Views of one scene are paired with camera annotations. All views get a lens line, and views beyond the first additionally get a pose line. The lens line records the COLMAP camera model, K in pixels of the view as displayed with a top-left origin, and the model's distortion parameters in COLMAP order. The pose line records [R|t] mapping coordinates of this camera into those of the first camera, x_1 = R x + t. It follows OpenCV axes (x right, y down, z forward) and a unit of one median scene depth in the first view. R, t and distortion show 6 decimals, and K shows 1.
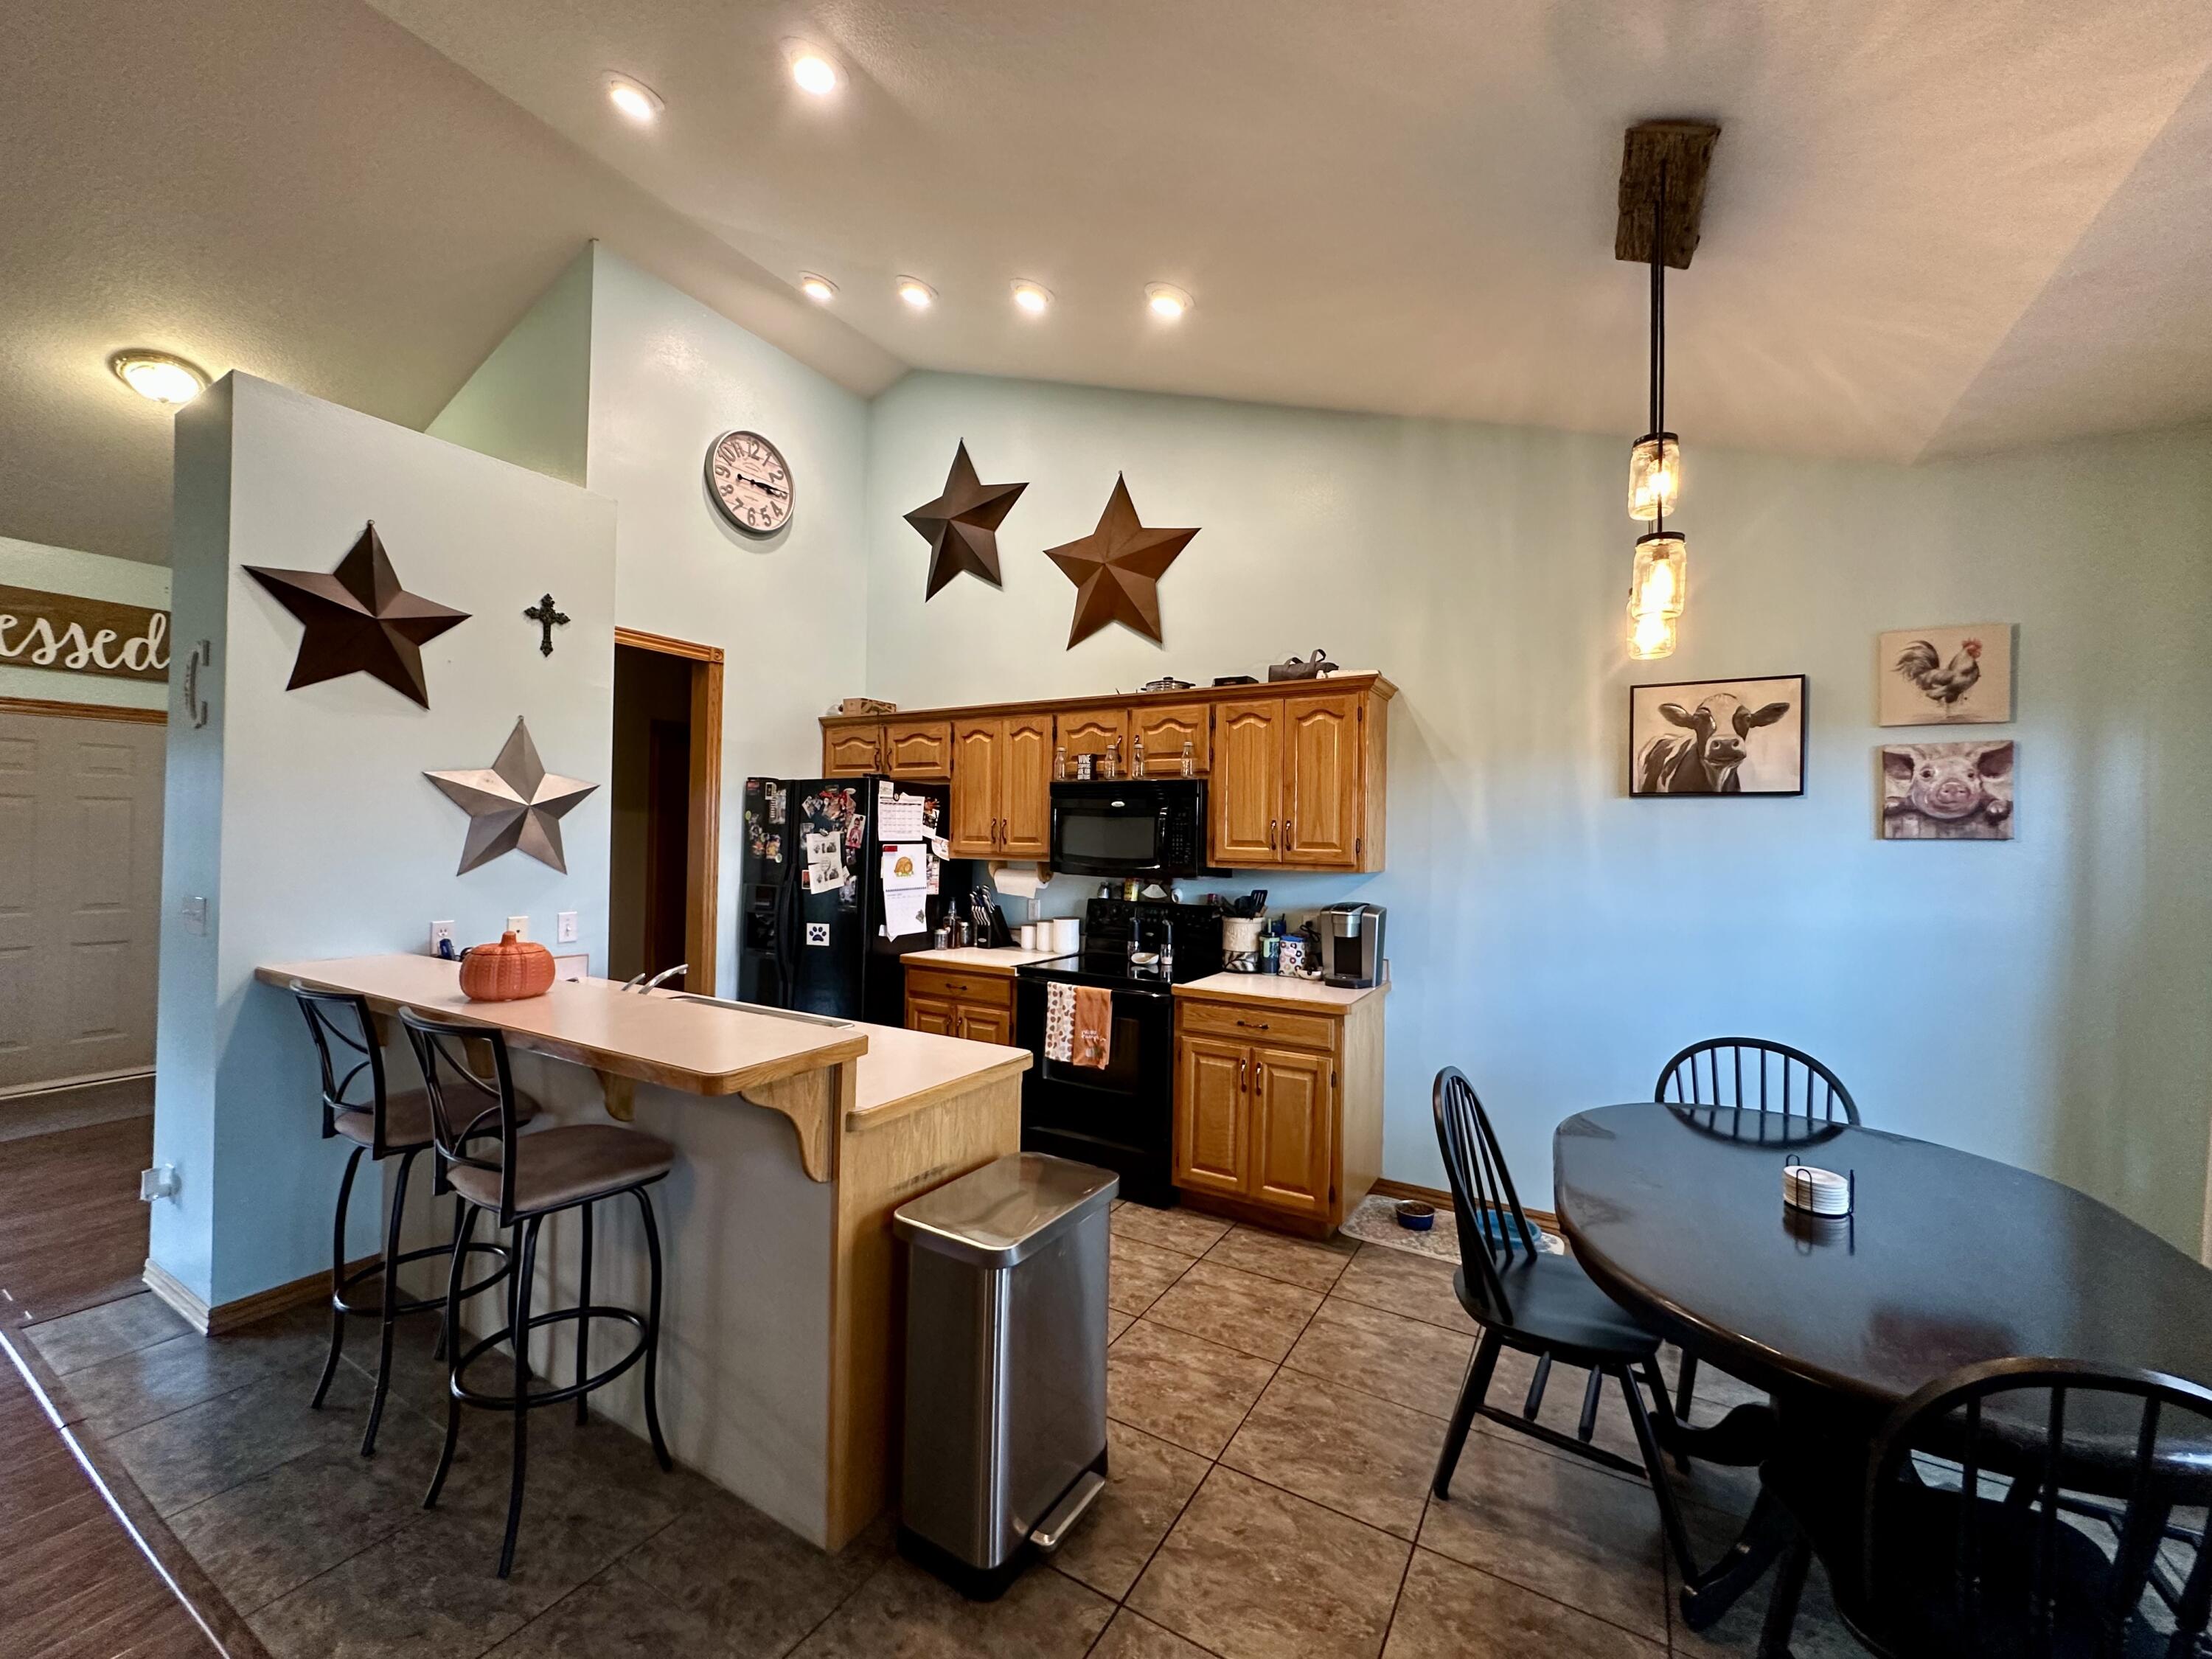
lens RADIAL K [[882.7, 0, 1106.0], [0, 882.7, 829.5], [0, 0, 1]] dist [-0.002859, -0.000166]
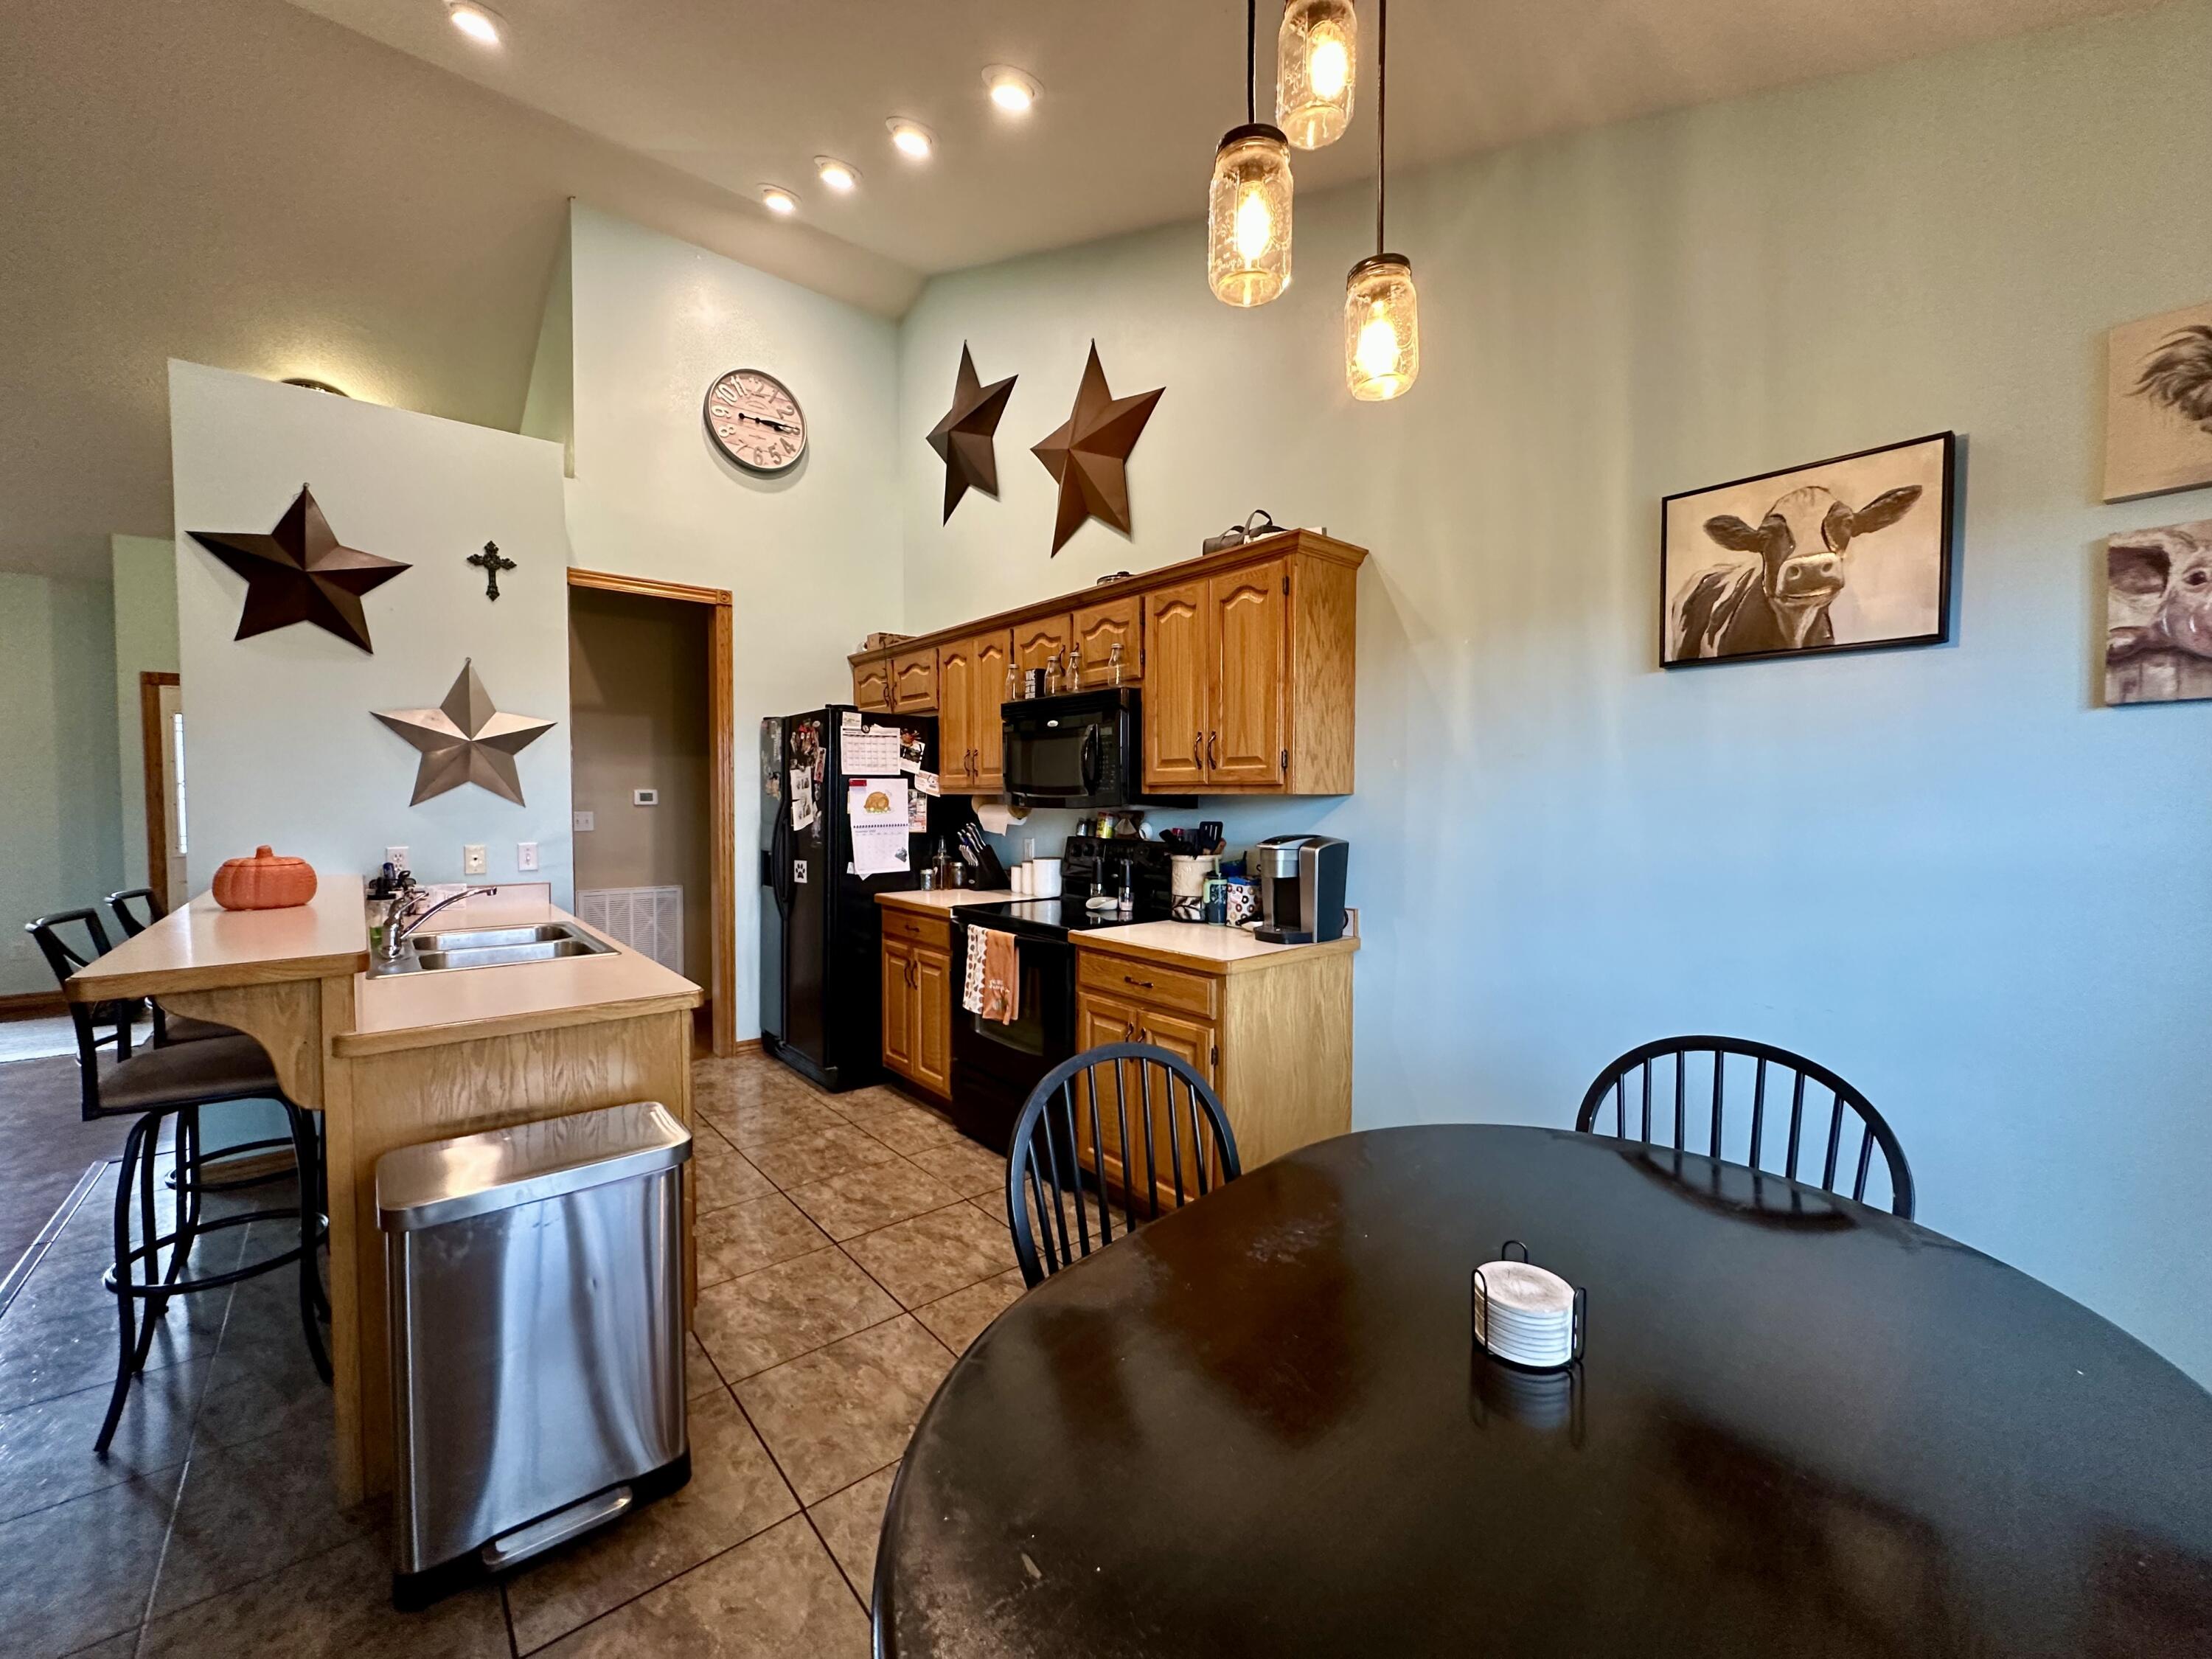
lens RADIAL K [[882.7, 0, 1106.0], [0, 882.7, 829.5], [0, 0, 1]] dist [-0.002859, -0.000166]
pose [[0.944367, -0.003054, -0.328878, 0.354678], [0.017031, 0.999069, 0.039626, 0.042328], [0.328451, -0.043022, 0.943541, 0.200253]]
